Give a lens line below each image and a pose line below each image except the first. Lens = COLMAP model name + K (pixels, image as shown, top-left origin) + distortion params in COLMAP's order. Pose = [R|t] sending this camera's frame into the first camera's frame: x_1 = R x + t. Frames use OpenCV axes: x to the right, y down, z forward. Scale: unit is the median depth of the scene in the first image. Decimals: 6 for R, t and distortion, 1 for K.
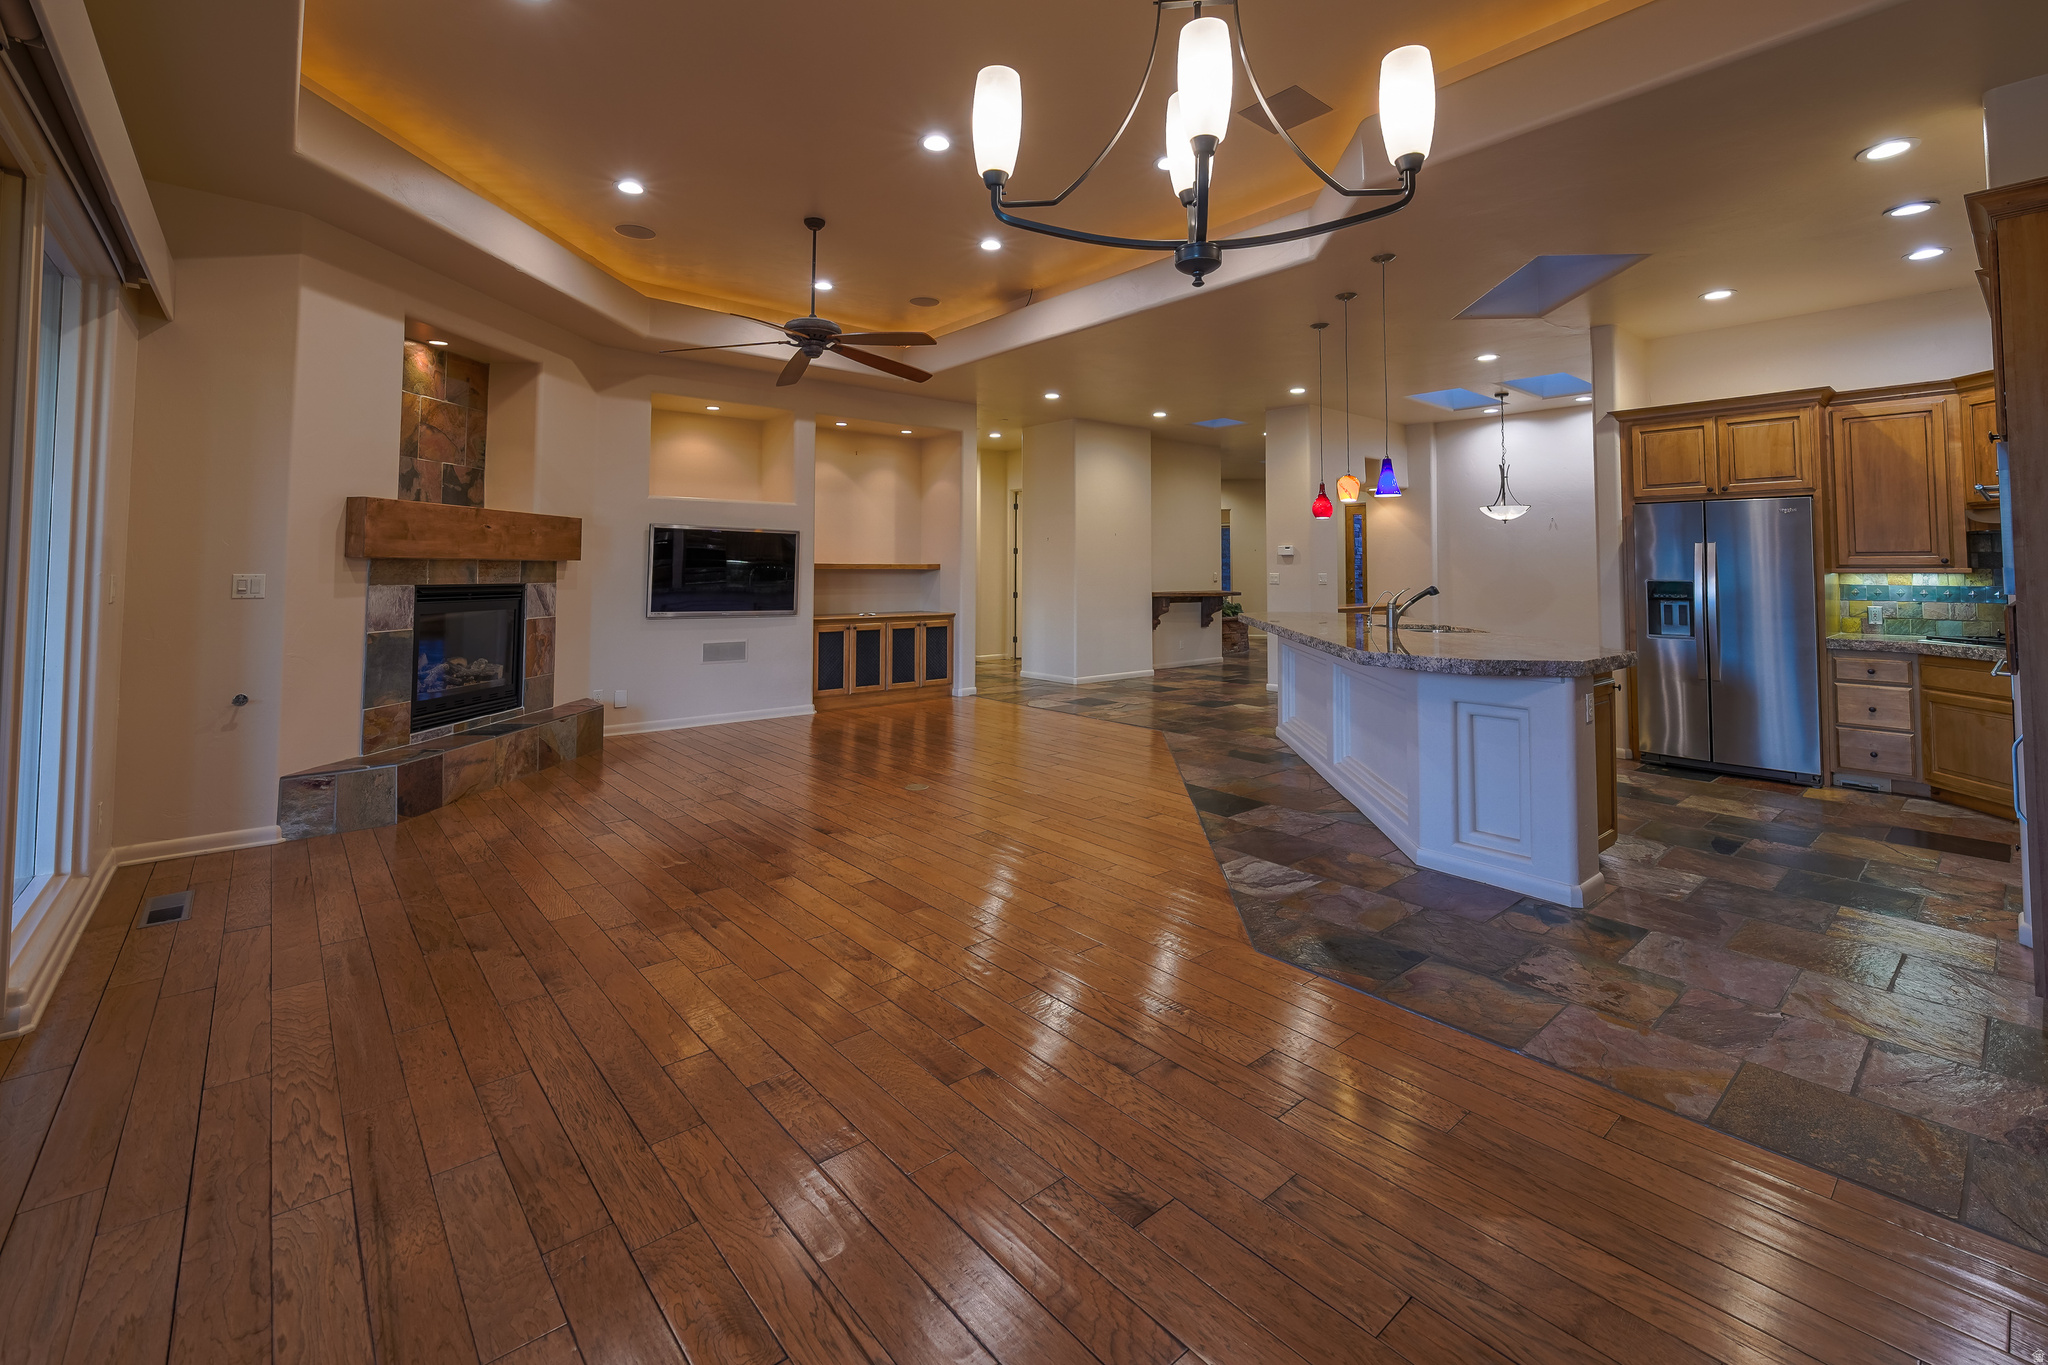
lens RADIAL K [[897.2, 0, 994.3], [0, 897.2, 529.0], [0, 0, 1]] dist [-0.004252, -0.001554]
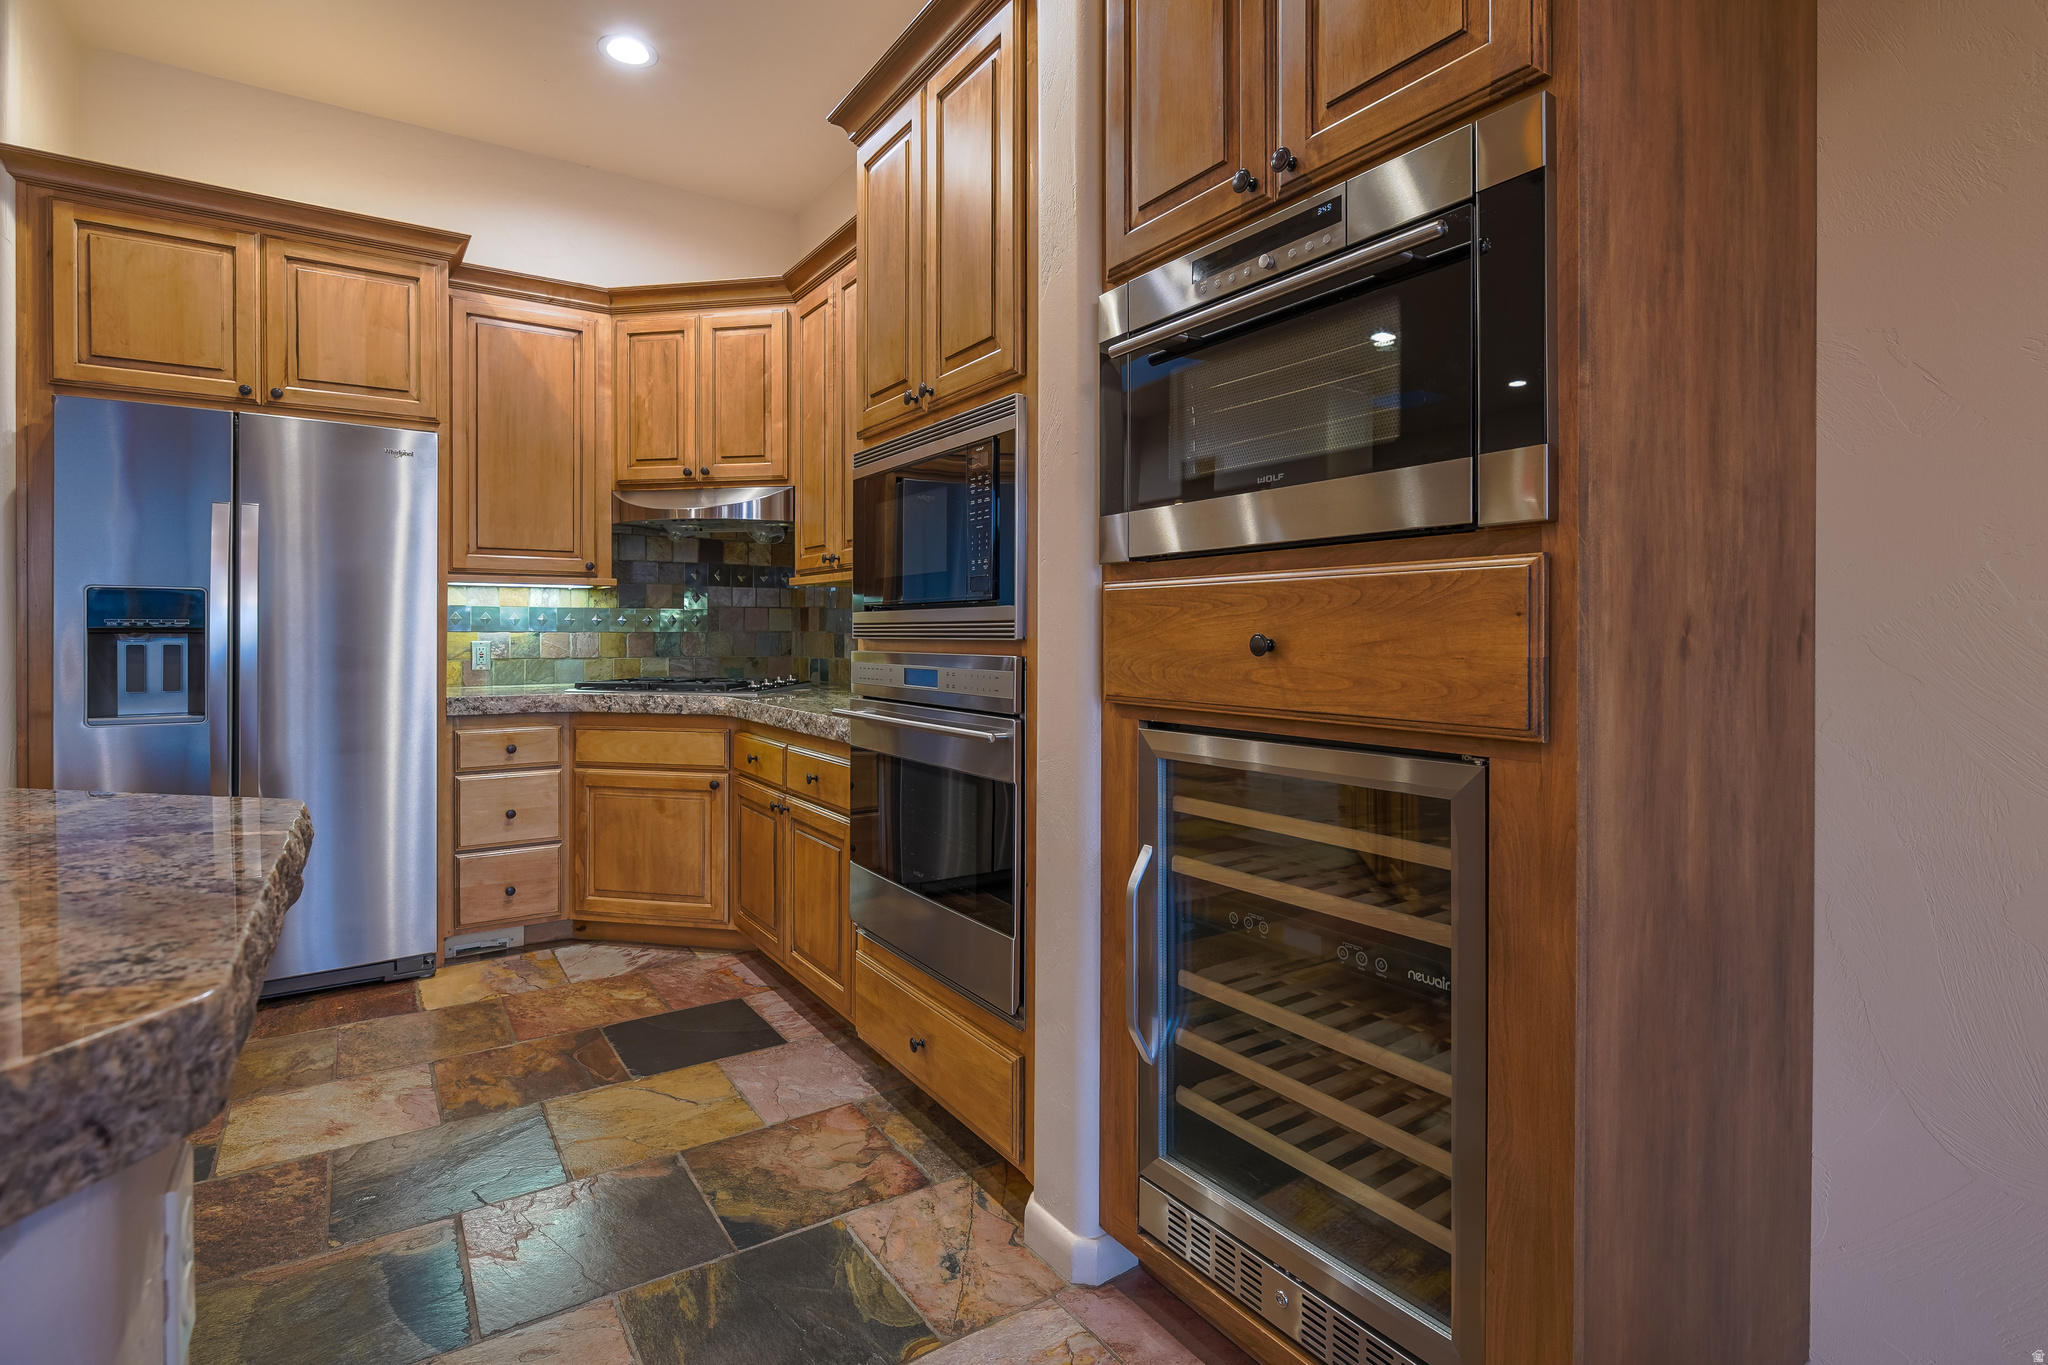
lens RADIAL K [[997.1, 0, 991.0], [0, 997.1, 633.4], [0, 0, 1]] dist [-0.002450, -0.001526]
pose [[0.077073, -0.003571, 0.997019, 0.333439], [-0.045455, 0.998941, 0.007092, 0.060540], [-0.995989, -0.045866, 0.076829, 0.593714]]
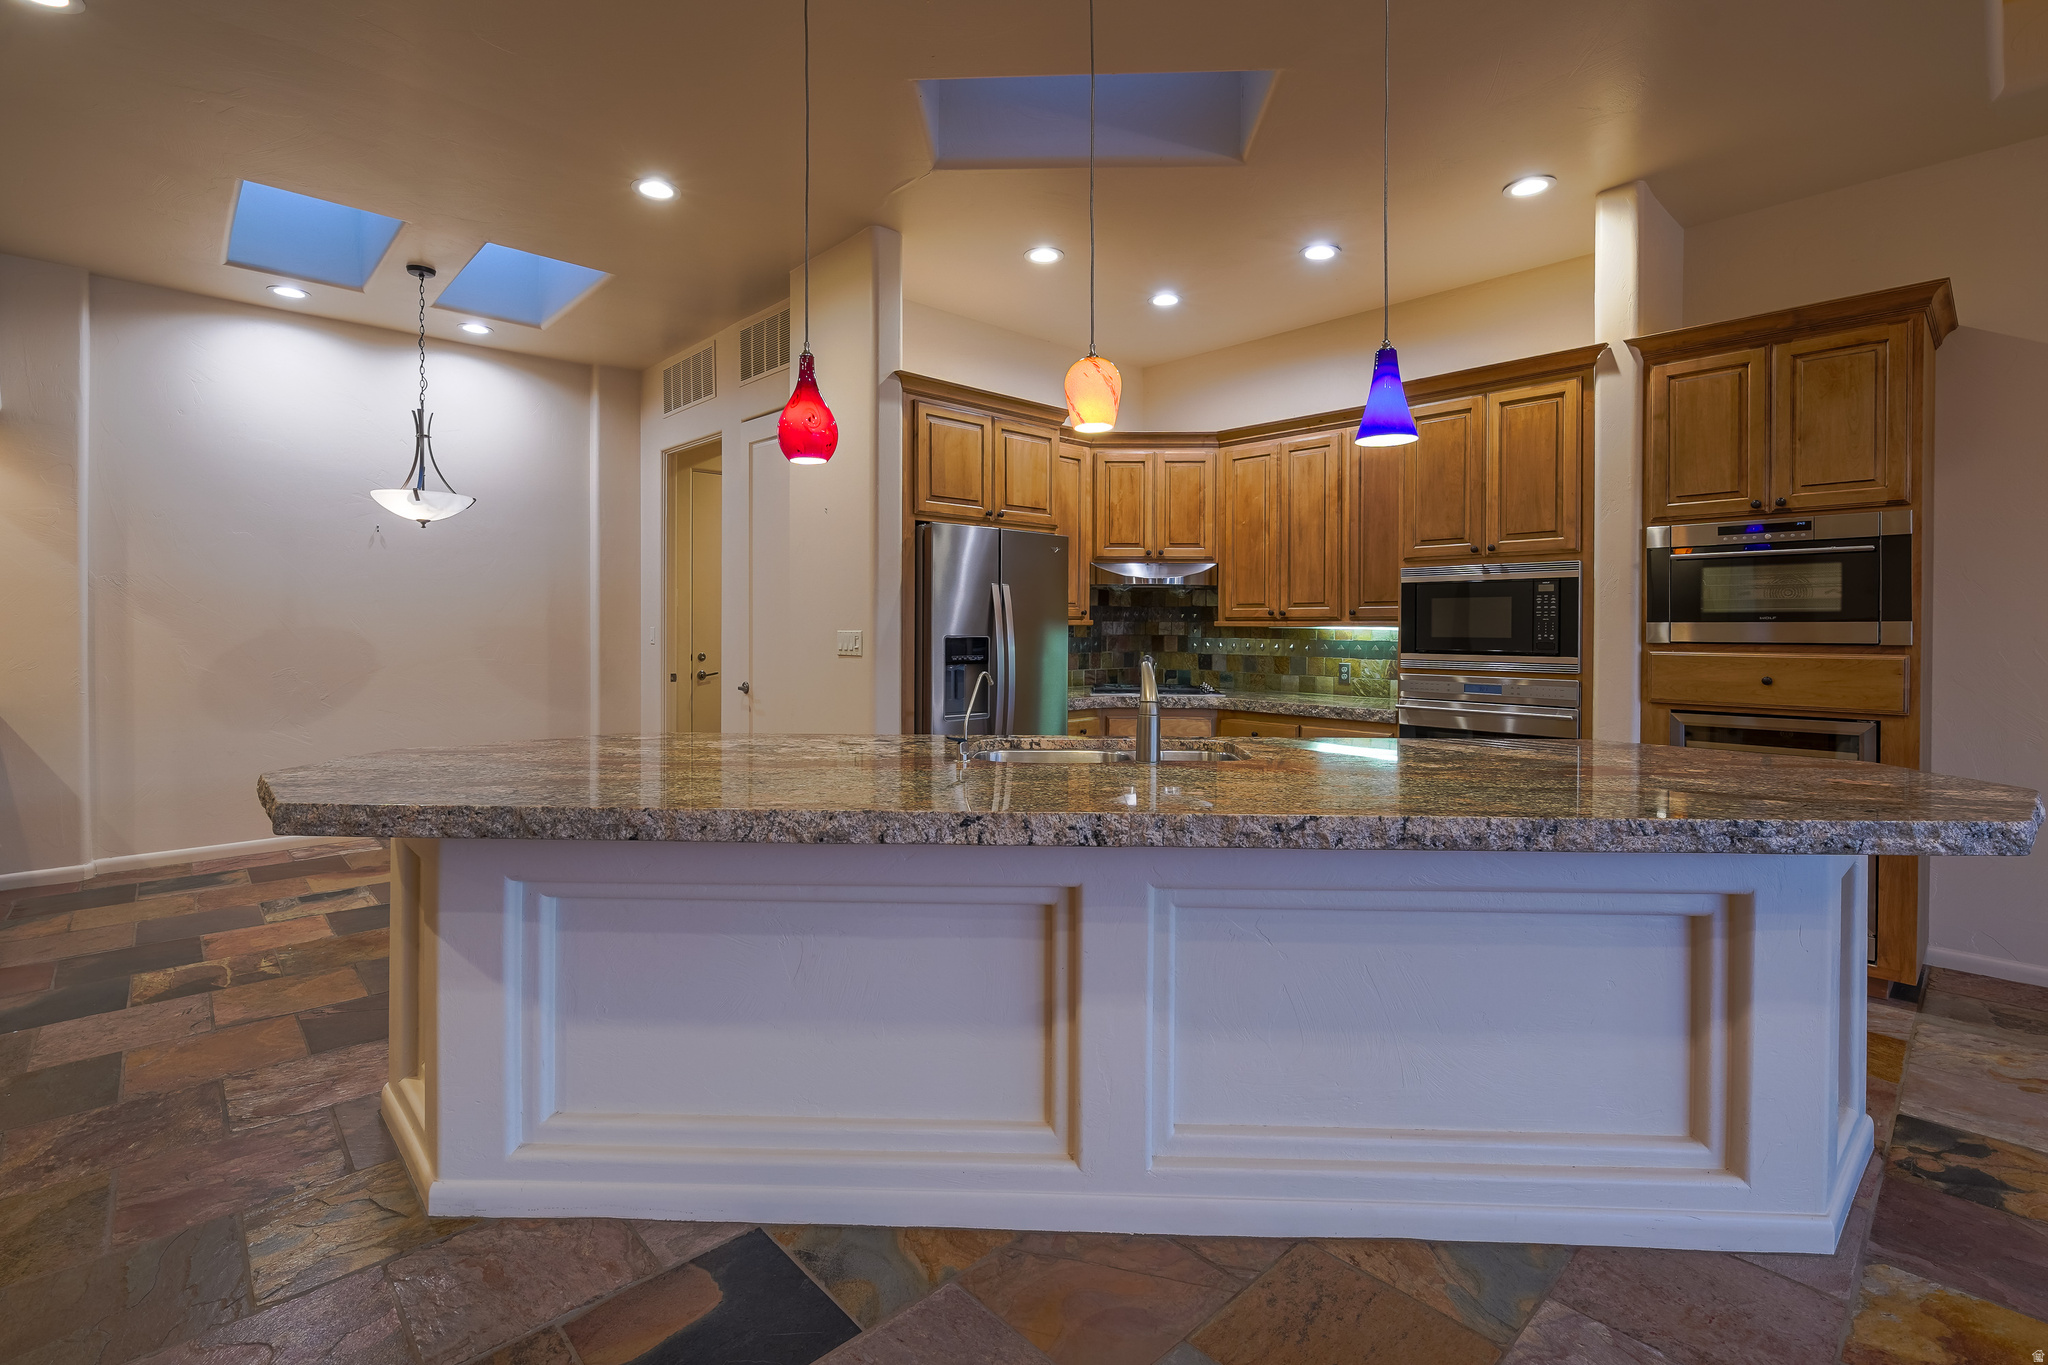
lens RADIAL K [[932.2, 0, 994.3], [0, 932.2, 627.1], [0, 0, 1]] dist [-0.002206, -0.000150]
pose [[-0.085844, -0.005190, 0.996295, 0.030029], [-0.048706, 0.998813, 0.001006, 0.051367], [-0.995117, -0.048439, -0.085995, 1.086535]]
